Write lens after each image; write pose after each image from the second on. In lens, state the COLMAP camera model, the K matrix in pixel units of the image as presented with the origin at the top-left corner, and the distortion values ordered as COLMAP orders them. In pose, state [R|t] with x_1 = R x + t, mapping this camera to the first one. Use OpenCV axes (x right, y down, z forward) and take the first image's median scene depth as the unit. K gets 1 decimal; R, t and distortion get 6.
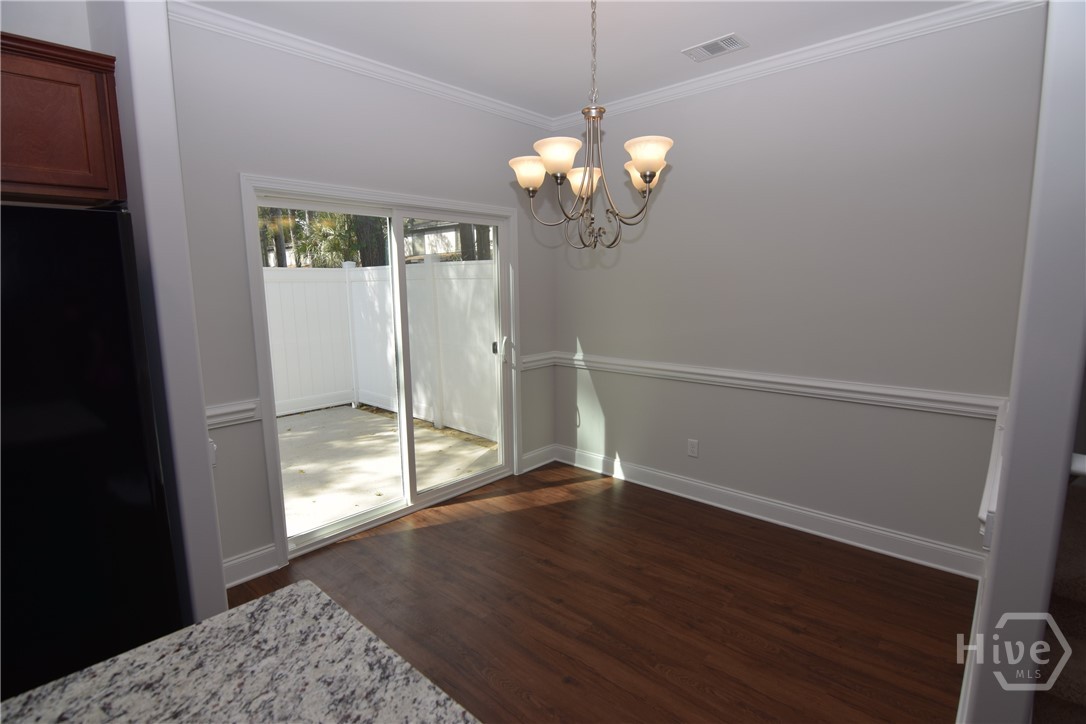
lens RADIAL K [[526.0, 0, 543.0], [0, 526.0, 362.0], [0, 0, 1]] dist [-0.003642, -0.013485]
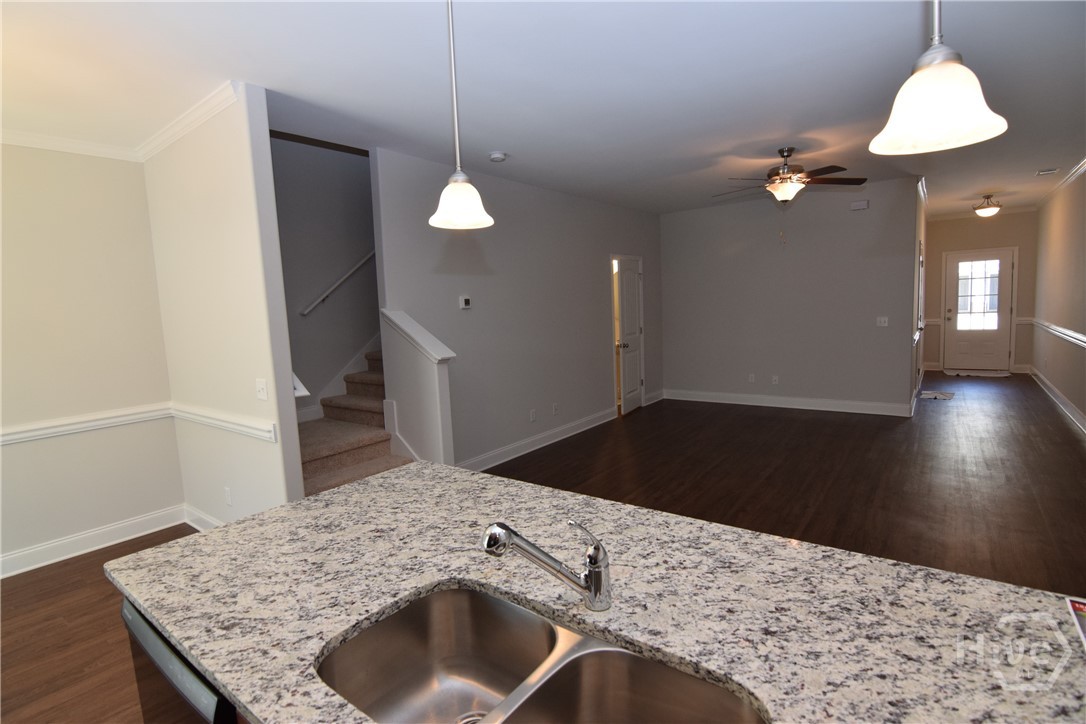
lens RADIAL K [[526.0, 0, 543.0], [0, 526.0, 362.0], [0, 0, 1]] dist [-0.003642, -0.013485]
pose [[-0.085964, -0.091623, 0.992076, -1.046796], [0.196872, 0.974566, 0.107065, 0.006331], [-0.976653, 0.204516, -0.065739, -0.037181]]
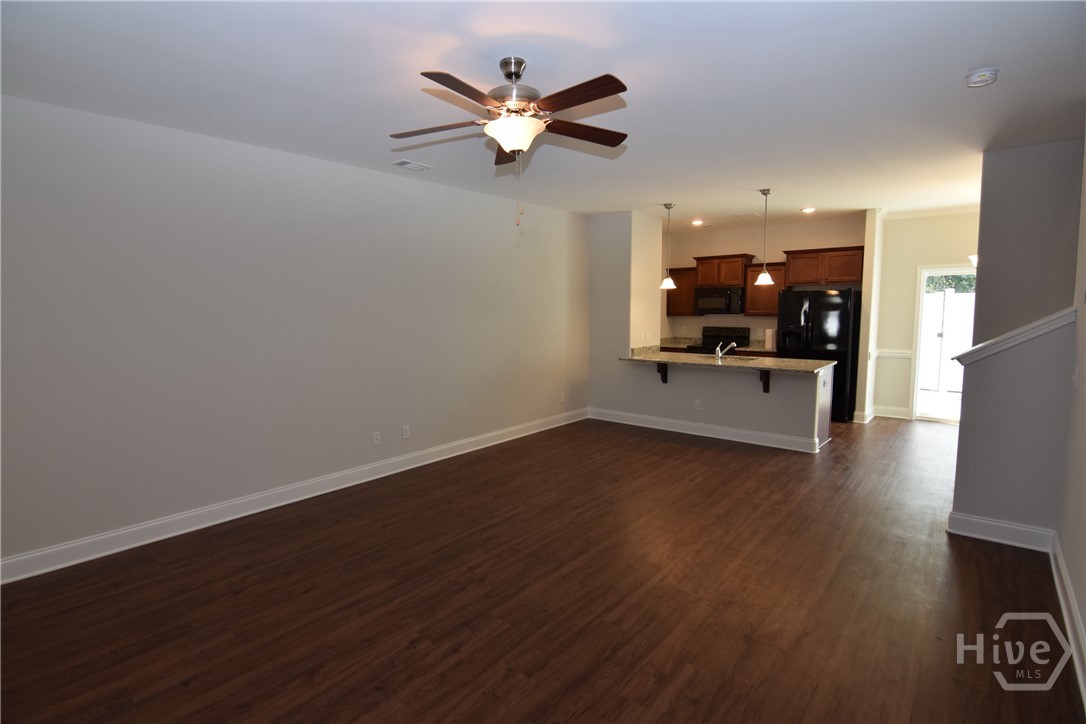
lens RADIAL K [[526.0, 0, 543.0], [0, 526.0, 362.0], [0, 0, 1]] dist [-0.003642, -0.013485]
pose [[0.039714, 0.115423, -0.992522, 2.971553], [-0.140894, 0.984028, 0.108798, 0.155628], [0.989228, 0.135520, 0.055342, -1.434329]]
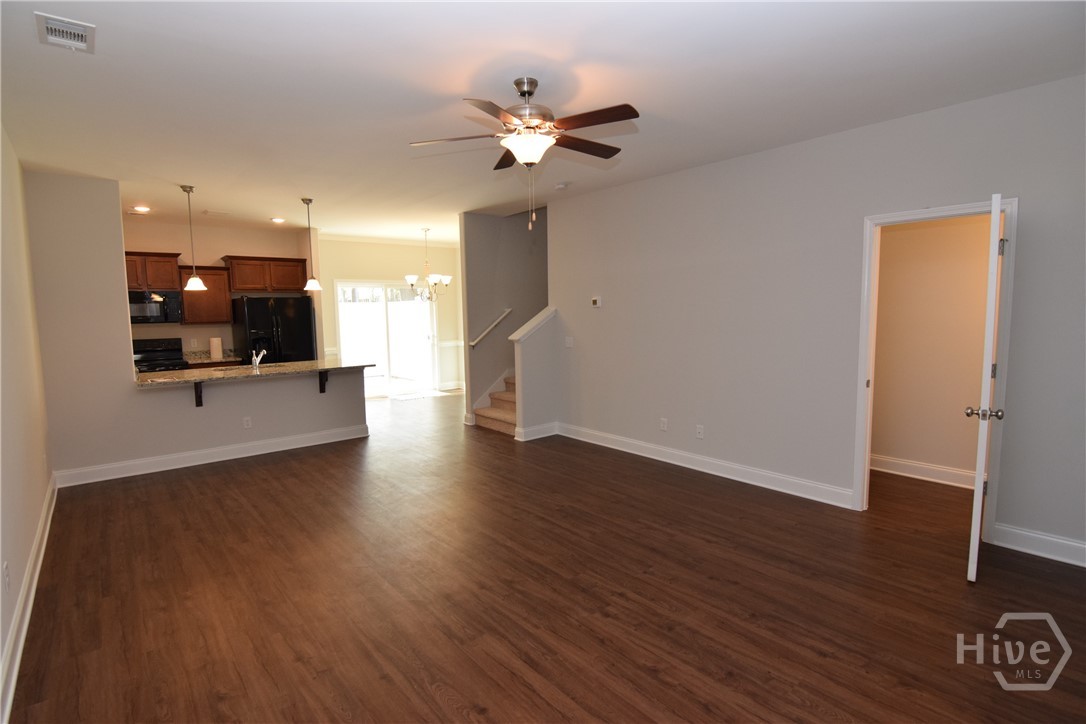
lens RADIAL K [[530.9, 0, 543.0], [0, 530.9, 362.0], [0, 0, 1]] dist [-0.005858, -0.000474]
pose [[0.991906, 0.008976, -0.126654, 1.699842], [-0.014910, 0.998831, -0.045987, 0.434089], [0.126093, 0.047504, 0.990880, -3.095054]]
